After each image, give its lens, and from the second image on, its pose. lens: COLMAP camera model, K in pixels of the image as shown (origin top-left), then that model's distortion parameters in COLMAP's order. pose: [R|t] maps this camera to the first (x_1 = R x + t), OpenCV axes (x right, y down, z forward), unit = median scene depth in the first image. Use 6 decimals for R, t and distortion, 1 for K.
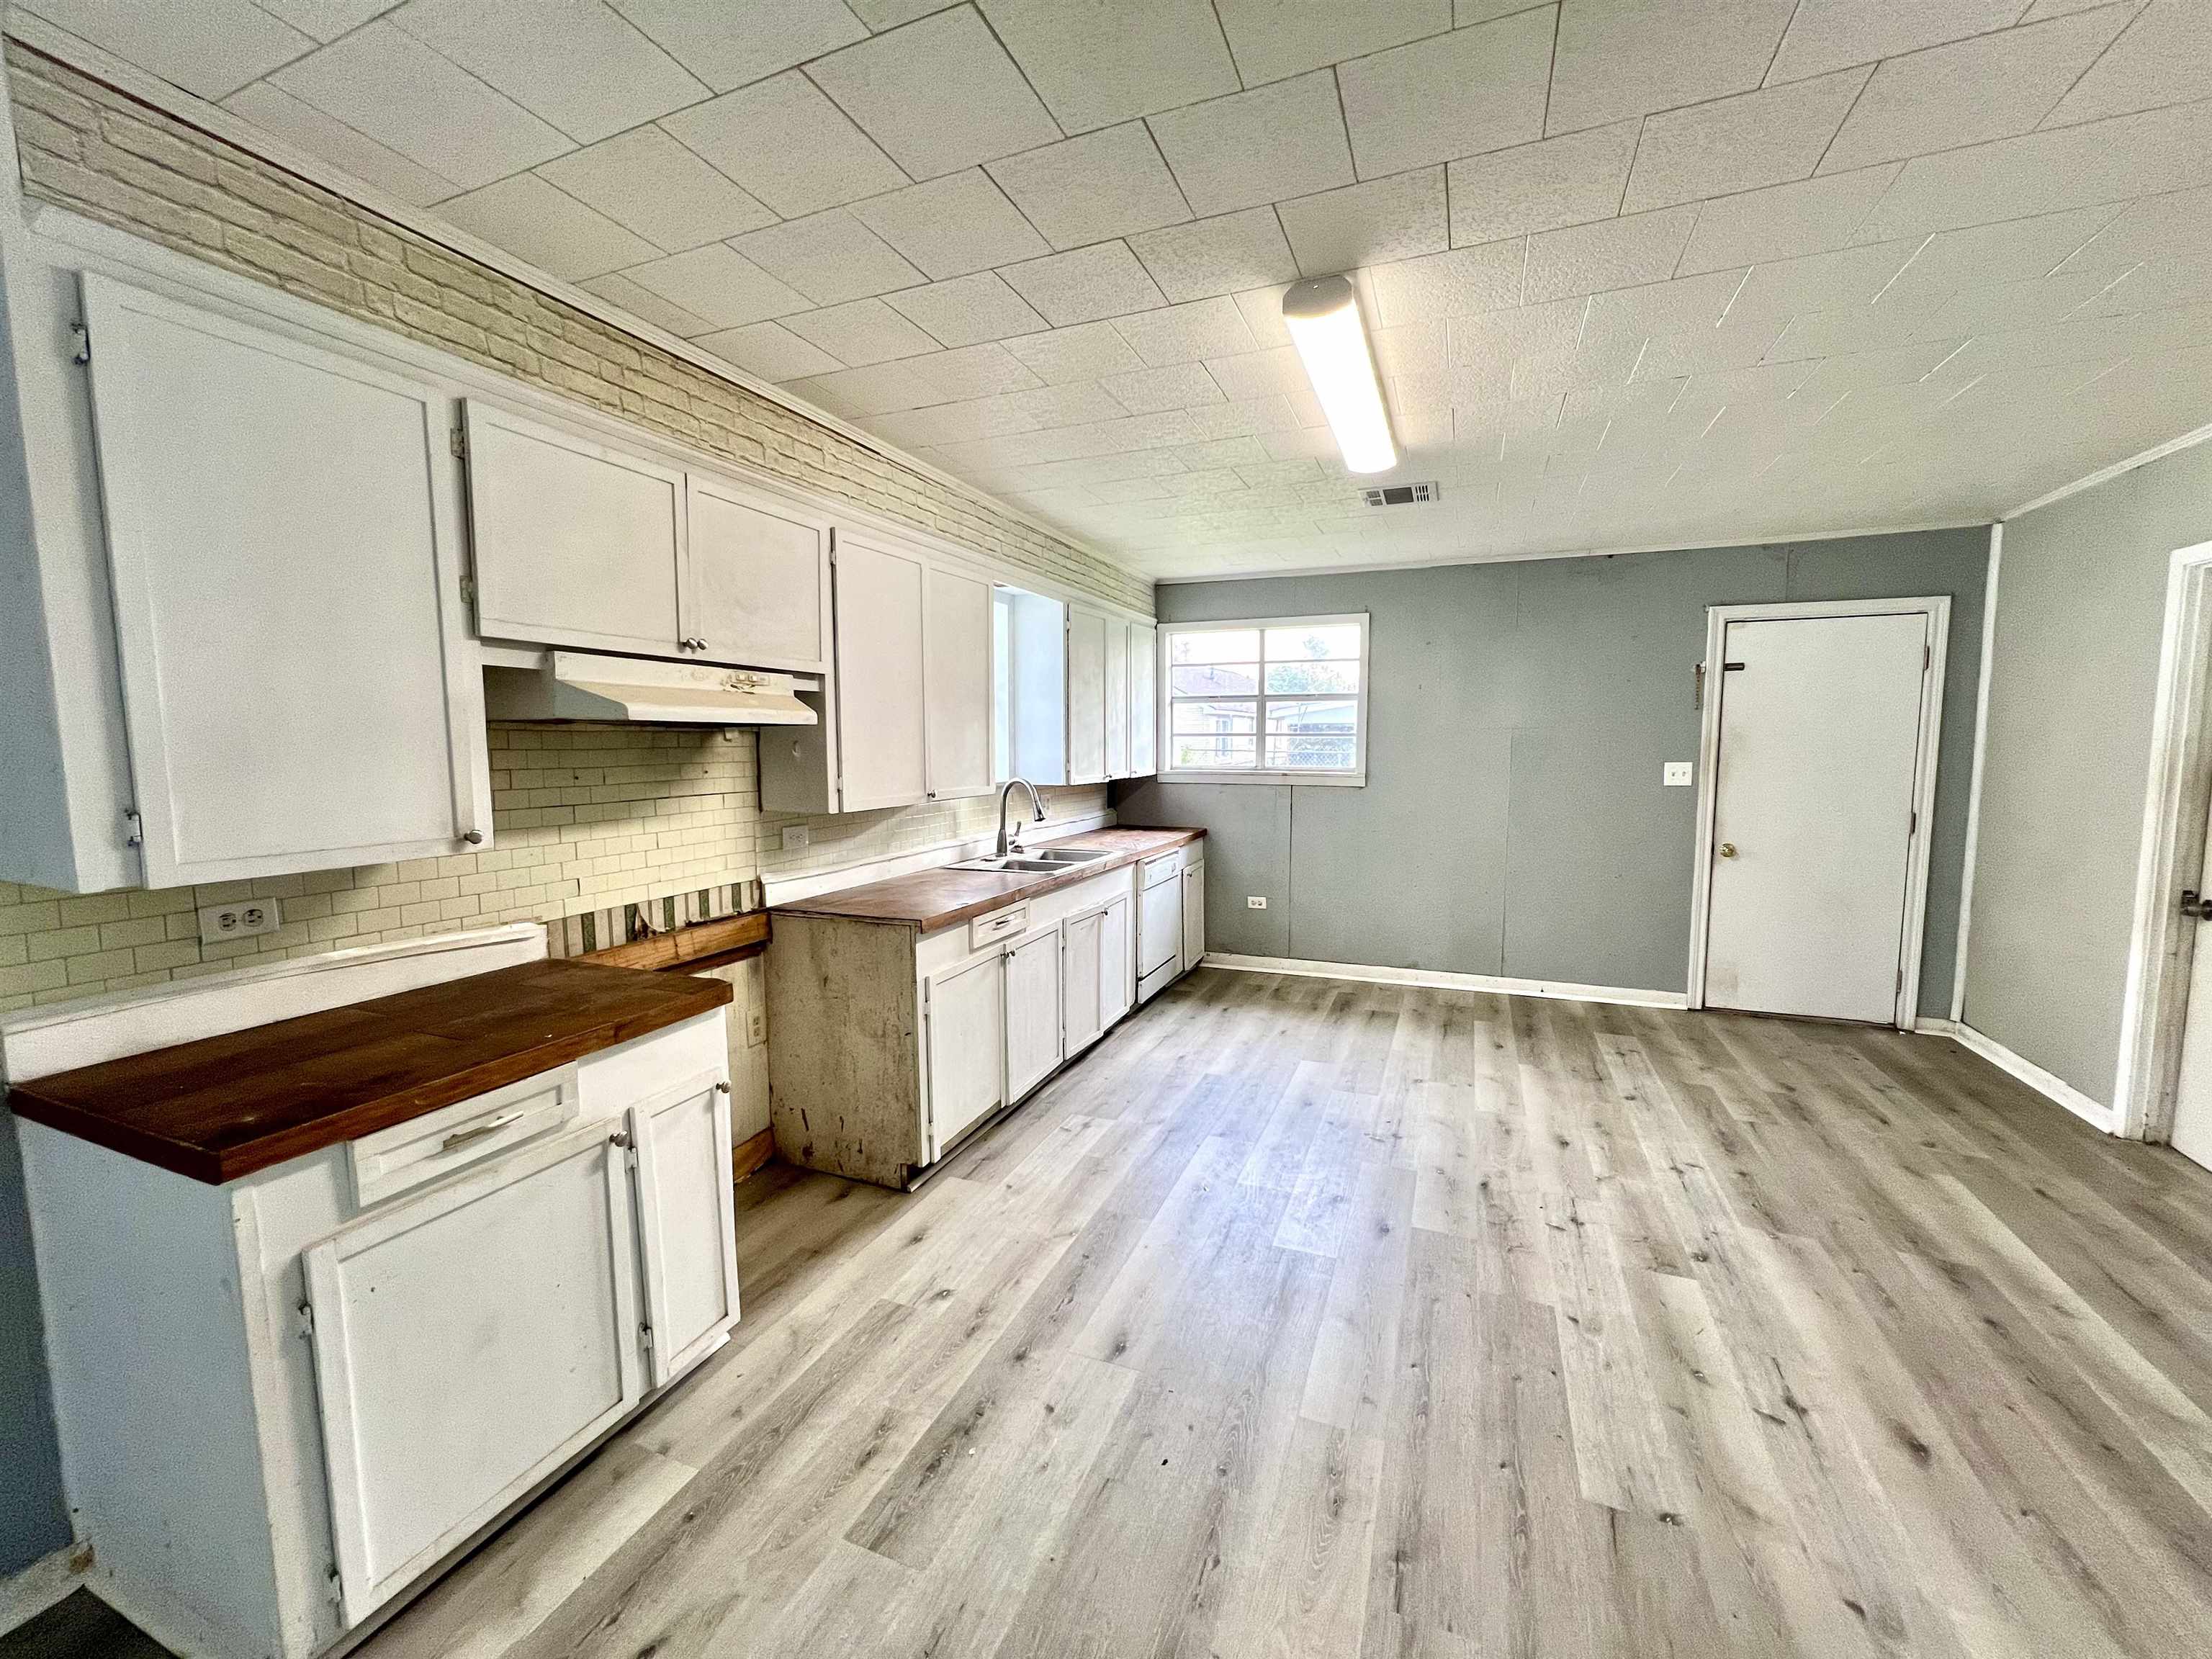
lens RADIAL K [[883.3, 0, 1106.0], [0, 883.3, 829.5], [0, 0, 1]] dist [0.000330, 0.000370]
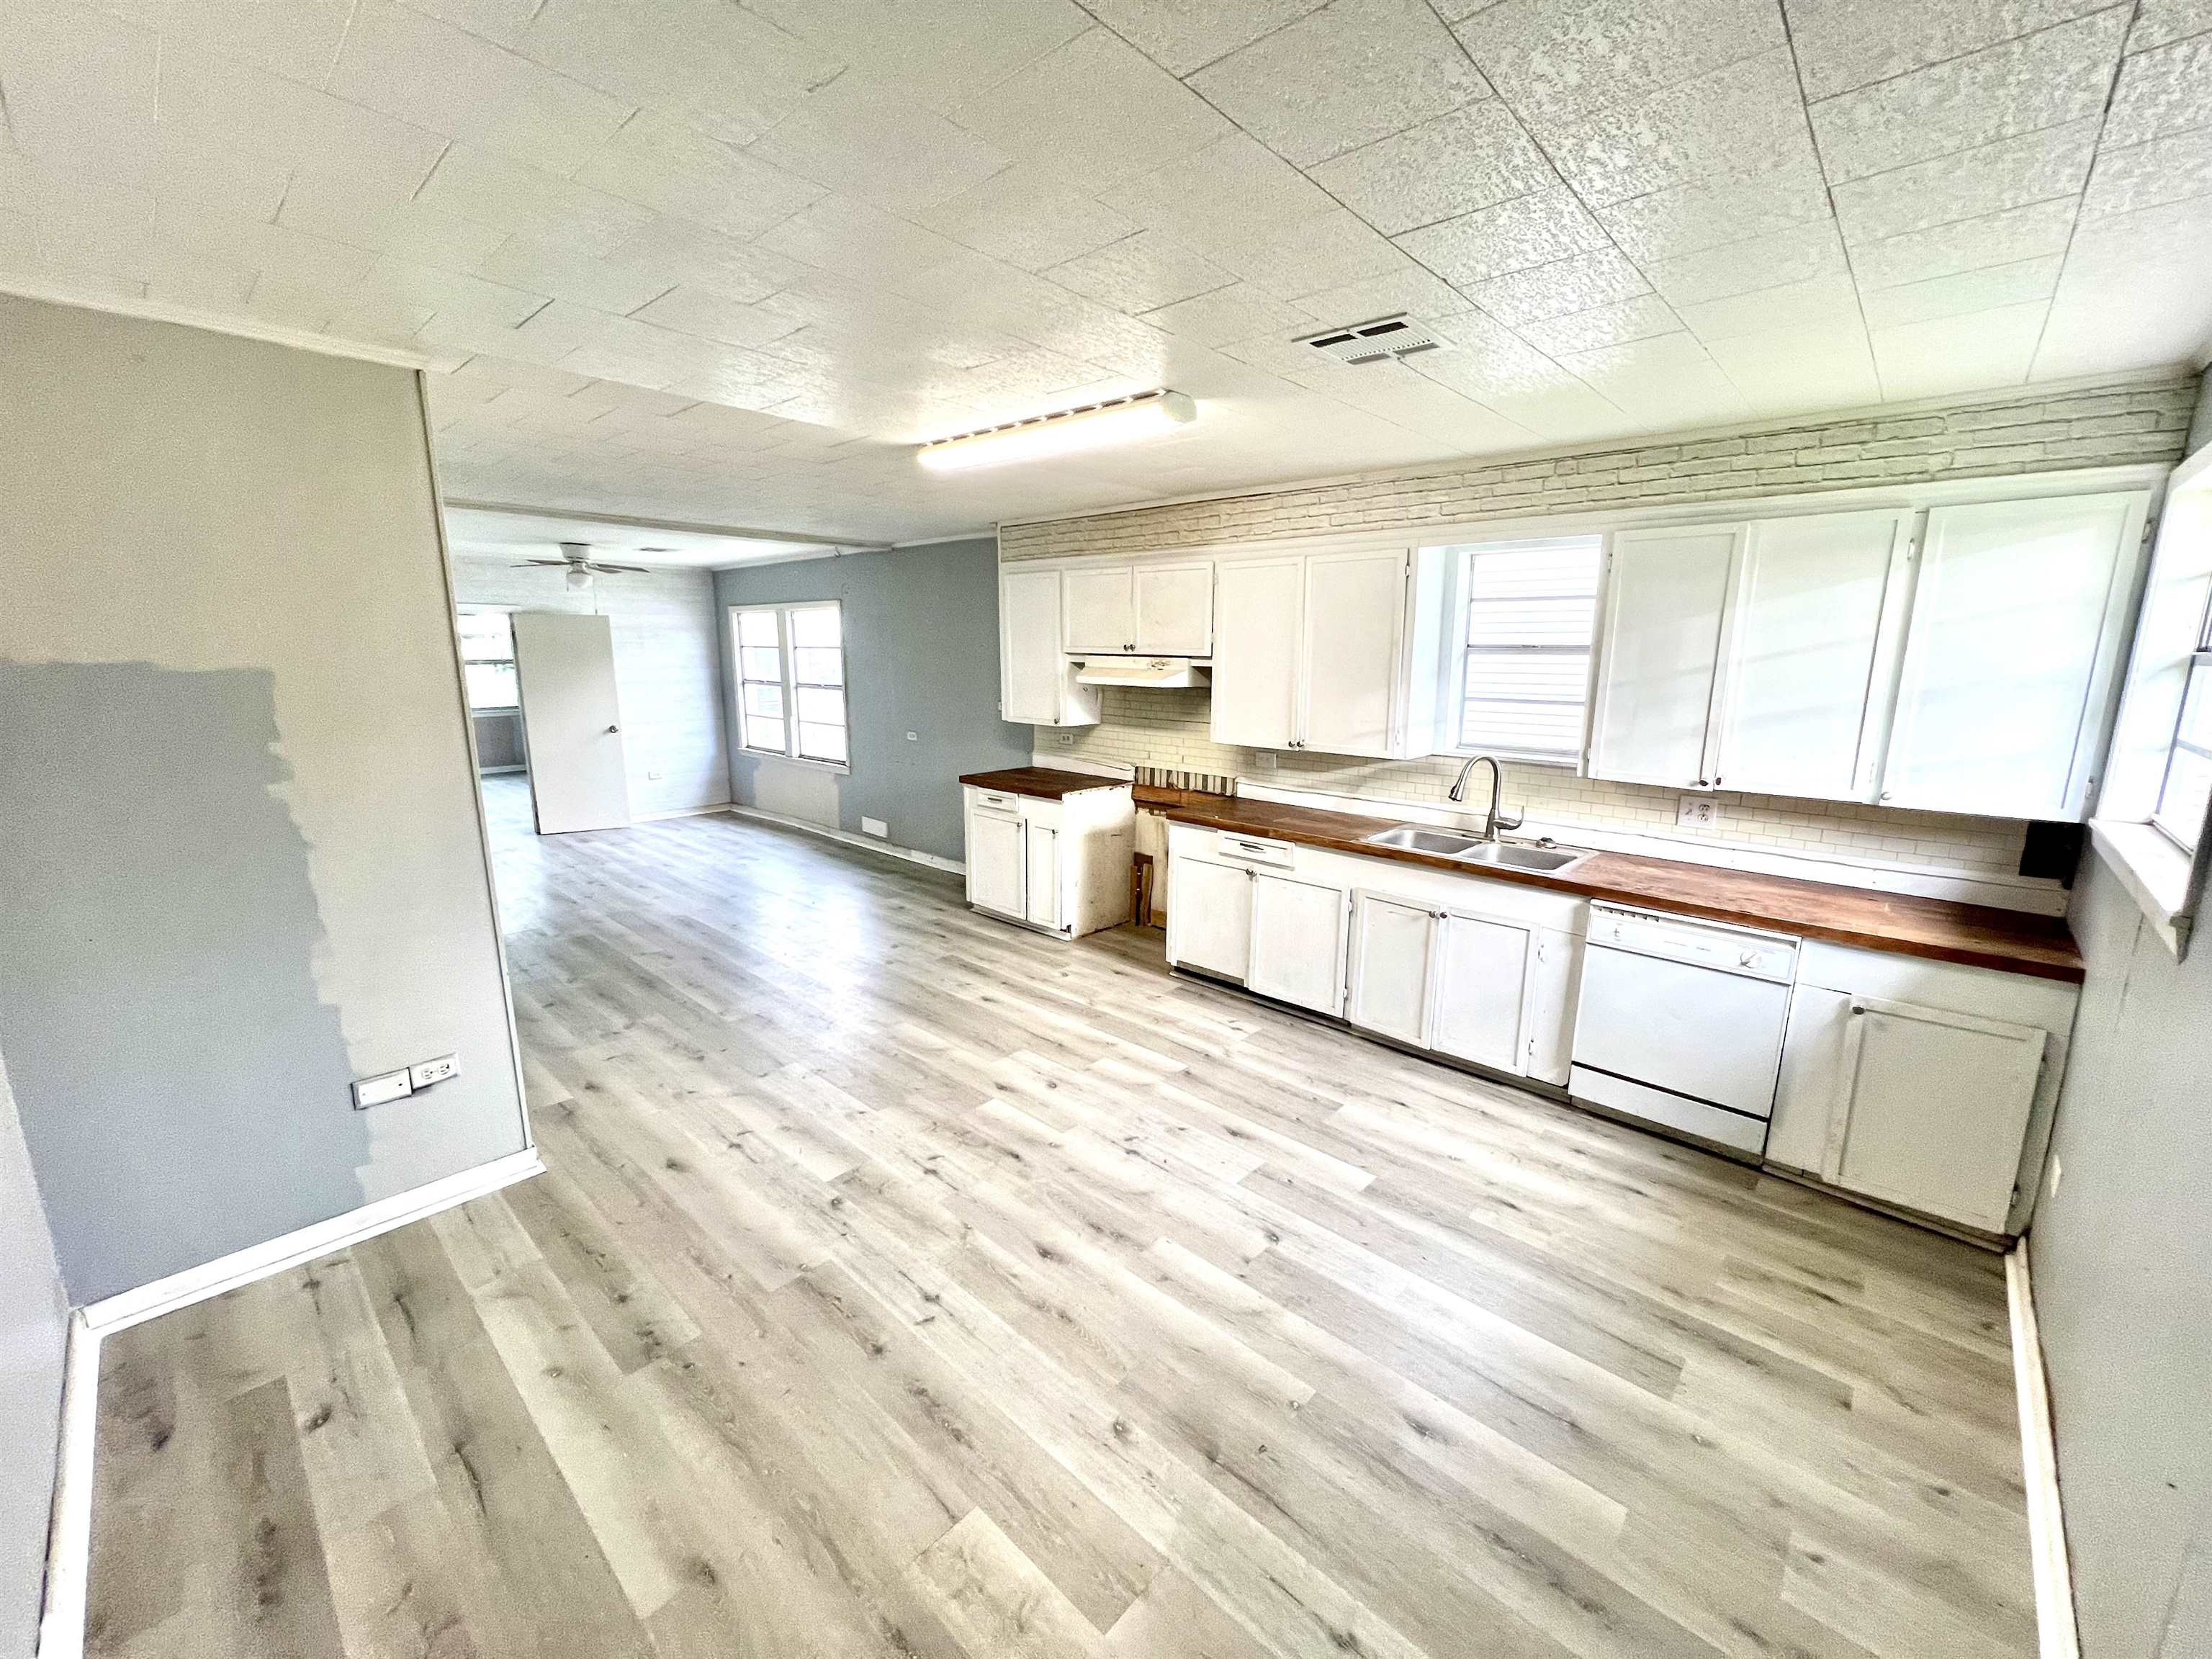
lens RADIAL K [[883.3, 0, 1106.0], [0, 883.3, 829.5], [0, 0, 1]] dist [0.000330, 0.000370]
pose [[-0.350327, 0.190097, -0.917134, 1.159349], [-0.102702, 0.965486, 0.239350, -0.210197], [0.930980, 0.178042, -0.318712, 1.239499]]
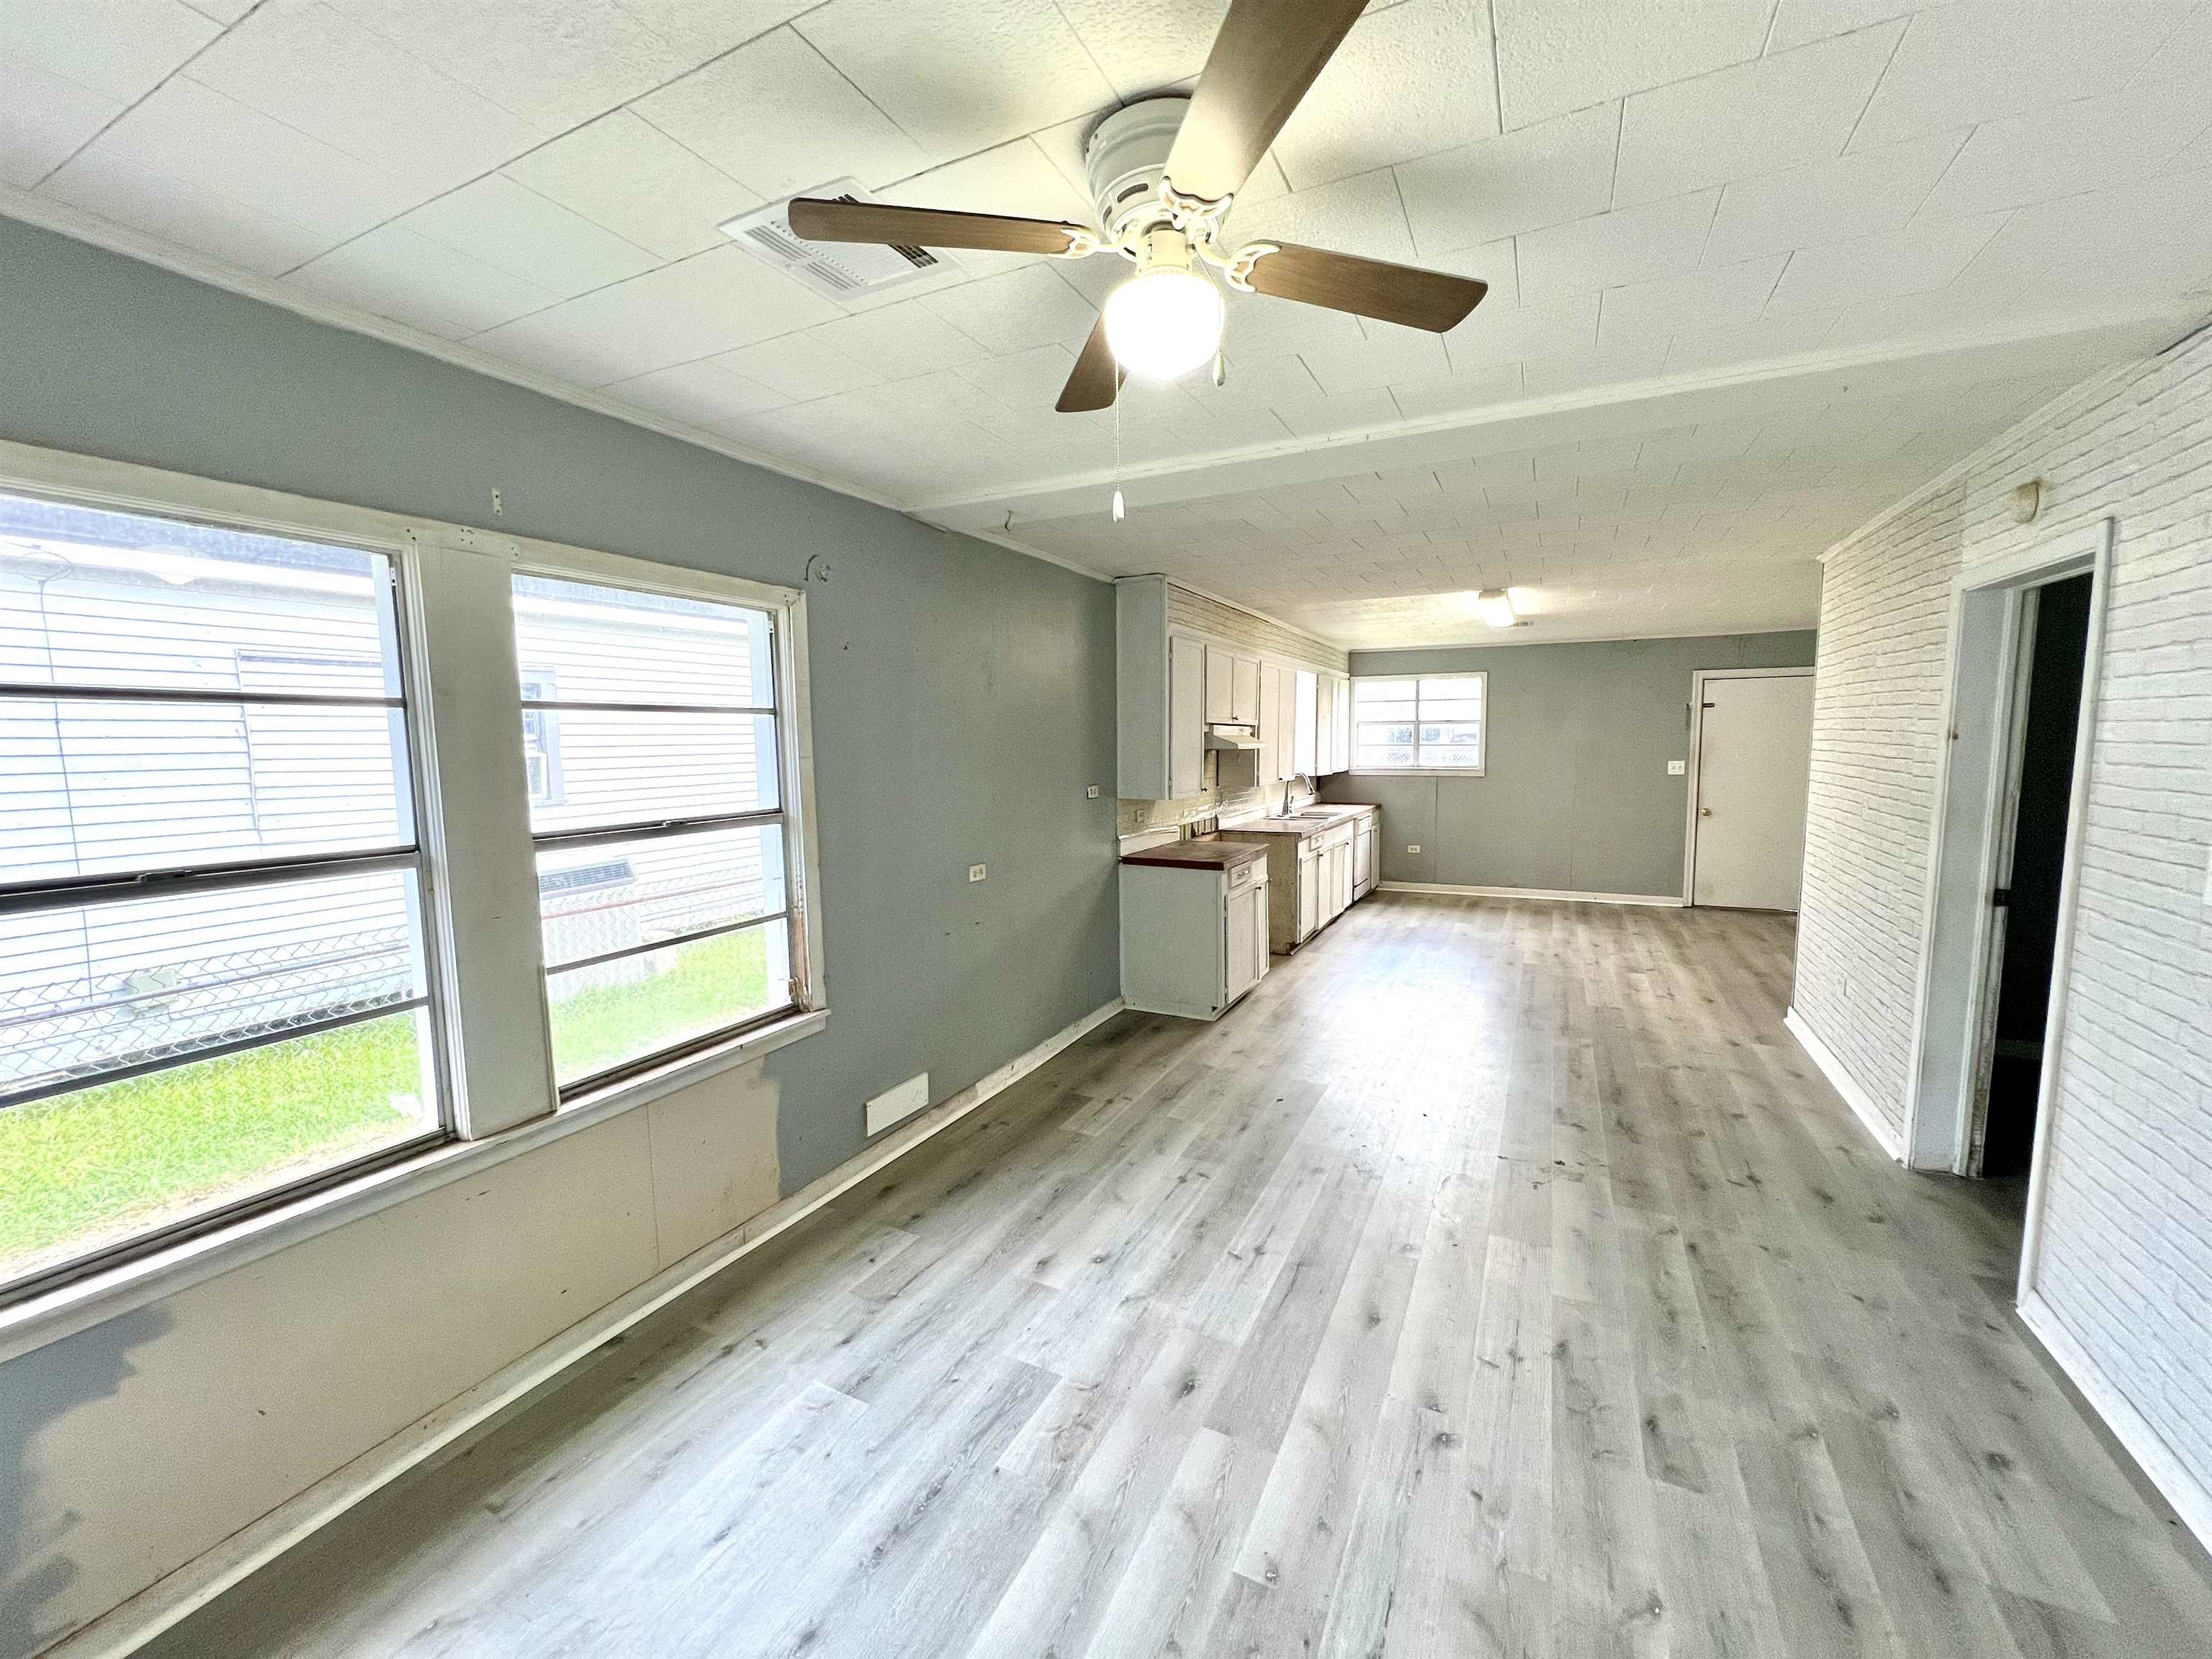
lens RADIAL K [[894.0, 0, 1106.0], [0, 894.0, 829.5], [0, 0, 1]] dist [0.000305, -0.000070]
pose [[0.997334, -0.000398, -0.072965, -0.472079], [0.000298, 0.999999, -0.001380, 0.085096], [0.072966, 0.001354, 0.997334, -1.165864]]
